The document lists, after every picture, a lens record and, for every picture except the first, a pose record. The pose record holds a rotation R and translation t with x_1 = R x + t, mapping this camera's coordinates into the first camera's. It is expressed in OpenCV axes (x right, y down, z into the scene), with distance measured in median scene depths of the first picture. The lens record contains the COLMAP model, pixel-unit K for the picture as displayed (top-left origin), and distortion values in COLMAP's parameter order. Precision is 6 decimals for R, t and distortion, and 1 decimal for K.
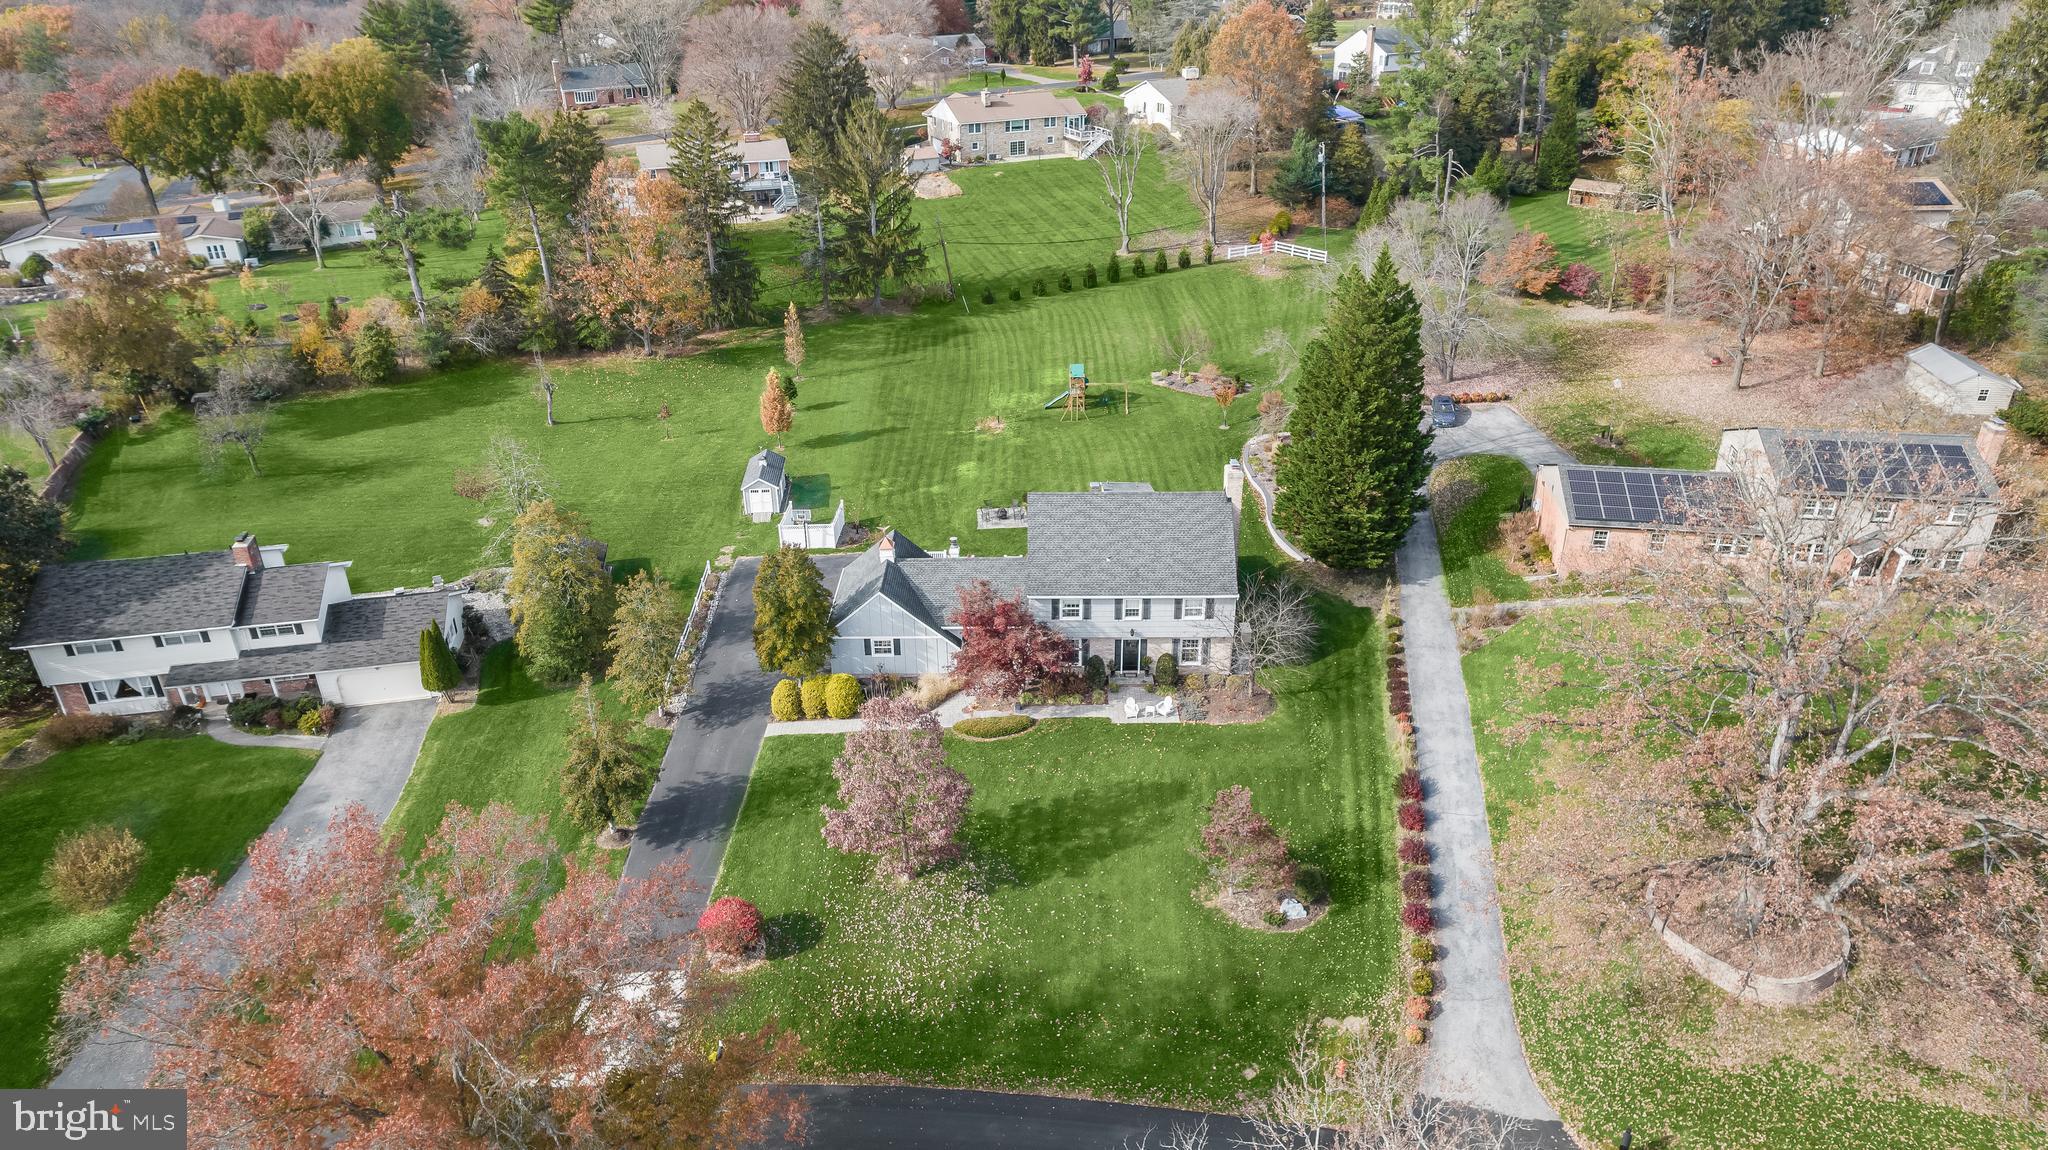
lens RADIAL K [[1378.8, 0, 1035.0], [0, 1378.8, 566.7], [0, 0, 1]] dist [-0.033768, 0.005281]
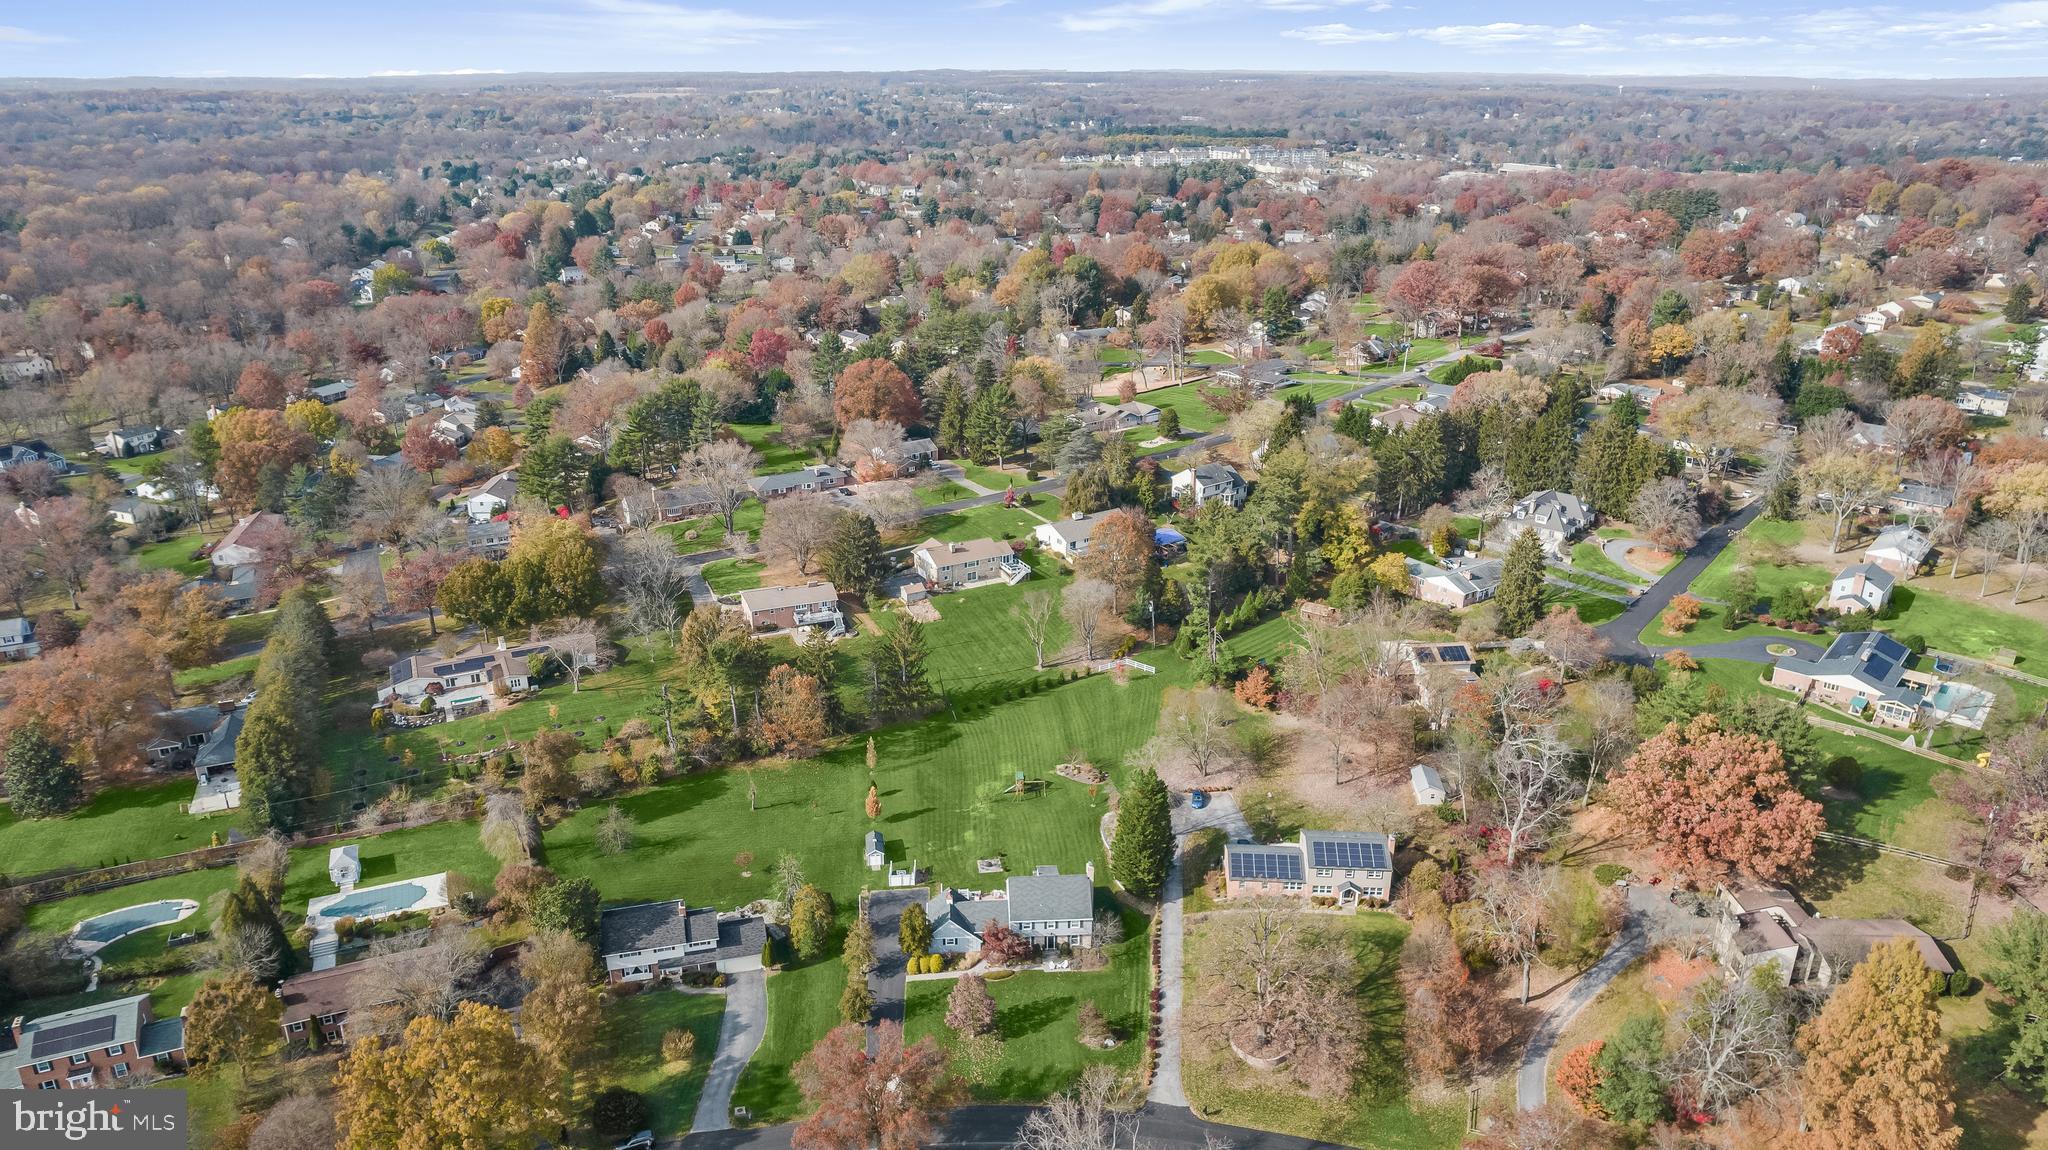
lens RADIAL K [[1378.8, 0, 1029.0], [0, 1378.8, 566.5], [0, 0, 1]] dist [-0.033768, 0.005281]
pose [[0.998028, -0.018522, 0.059969, -0.106922], [0.025084, 0.993550, -0.110587, -0.336698], [-0.057534, 0.111873, 0.992056, -1.539999]]
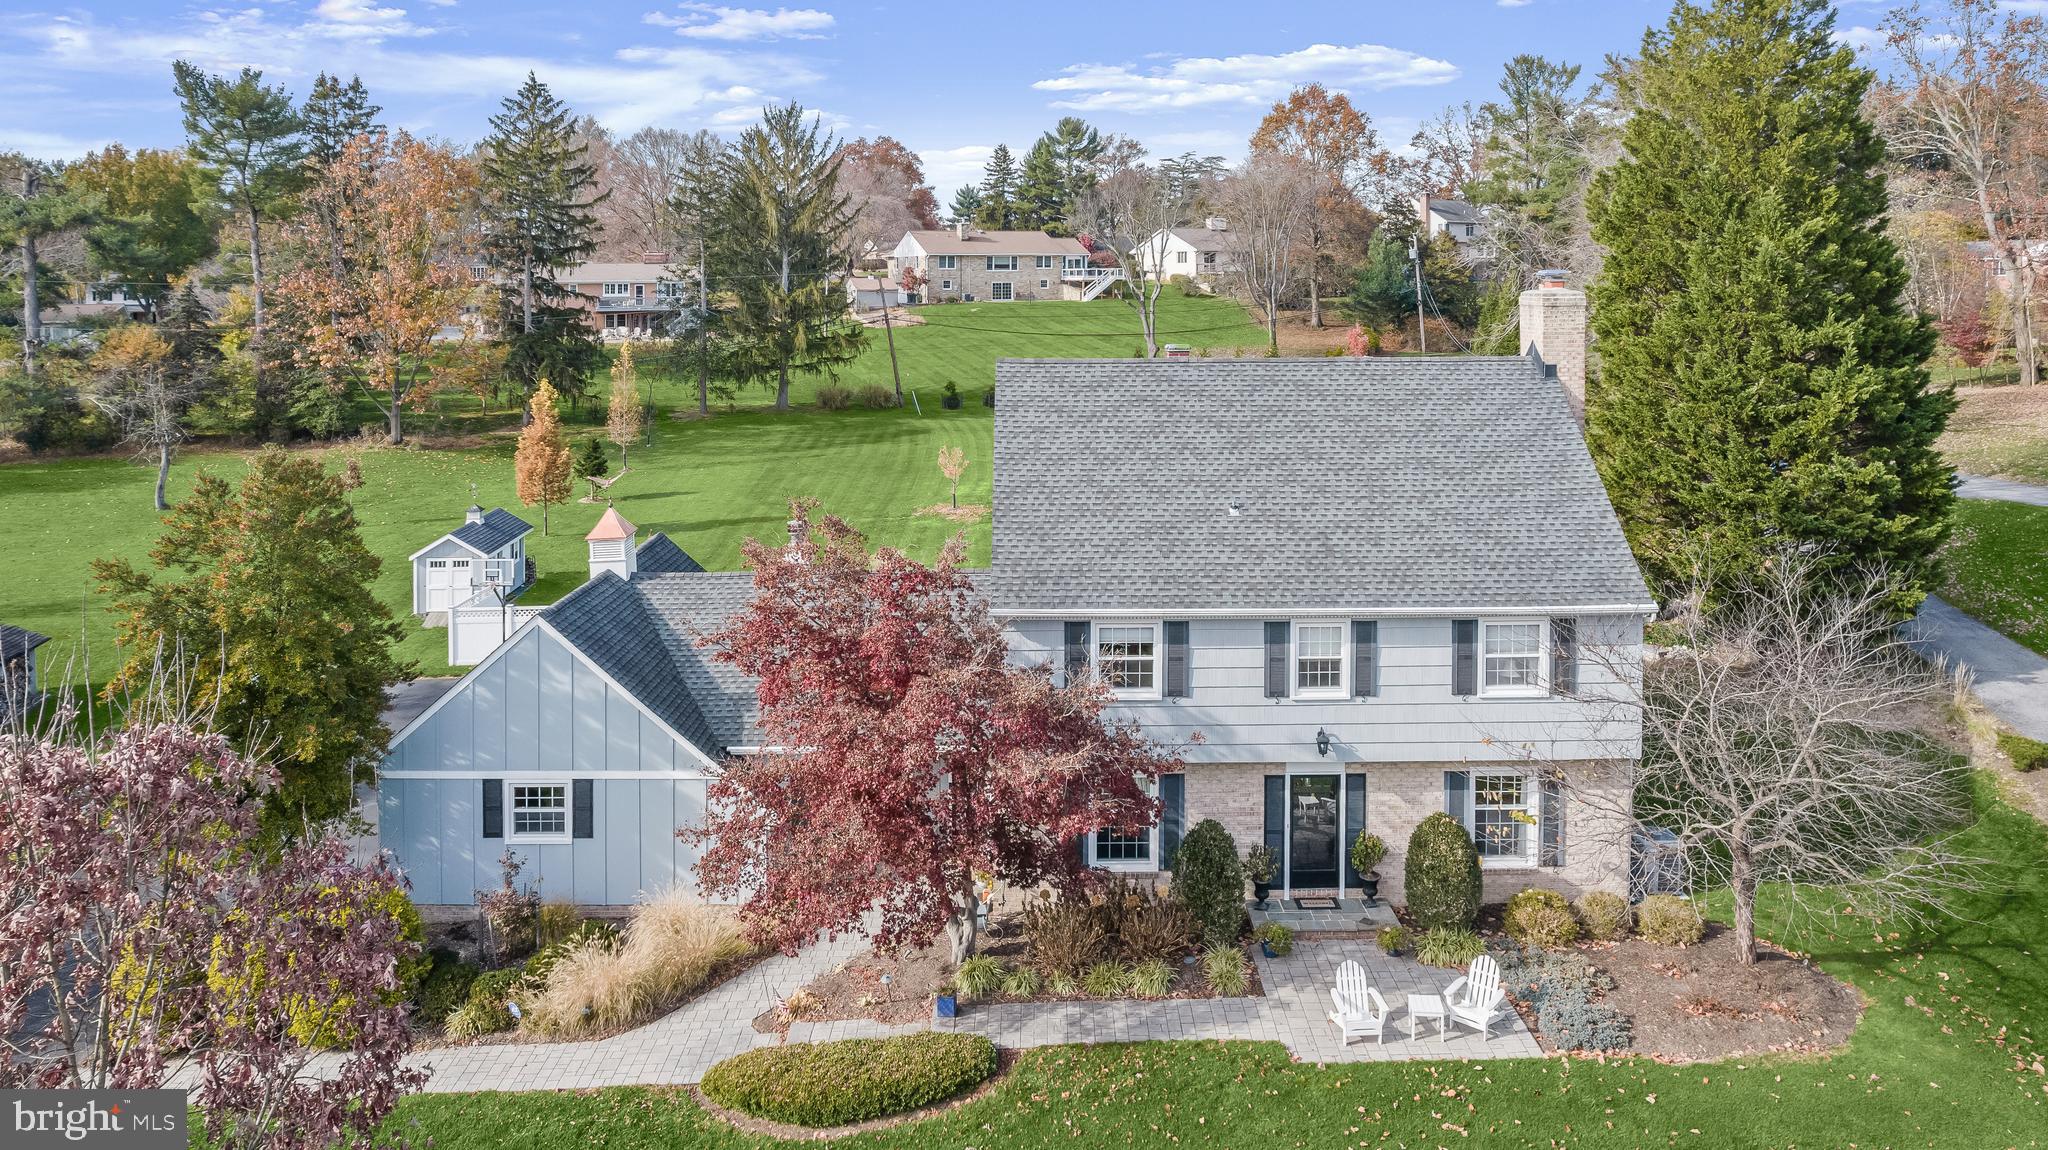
lens RADIAL K [[1378.8, 0, 1045.1], [0, 1378.8, 271.5], [0, 0, 1]] dist [-0.033768, 0.005281]
pose [[0.999880, 0.007836, 0.013358, 0.002608], [-0.000829, 0.888420, -0.459031, 0.094390], [-0.015465, 0.458965, 0.888320, 0.667360]]
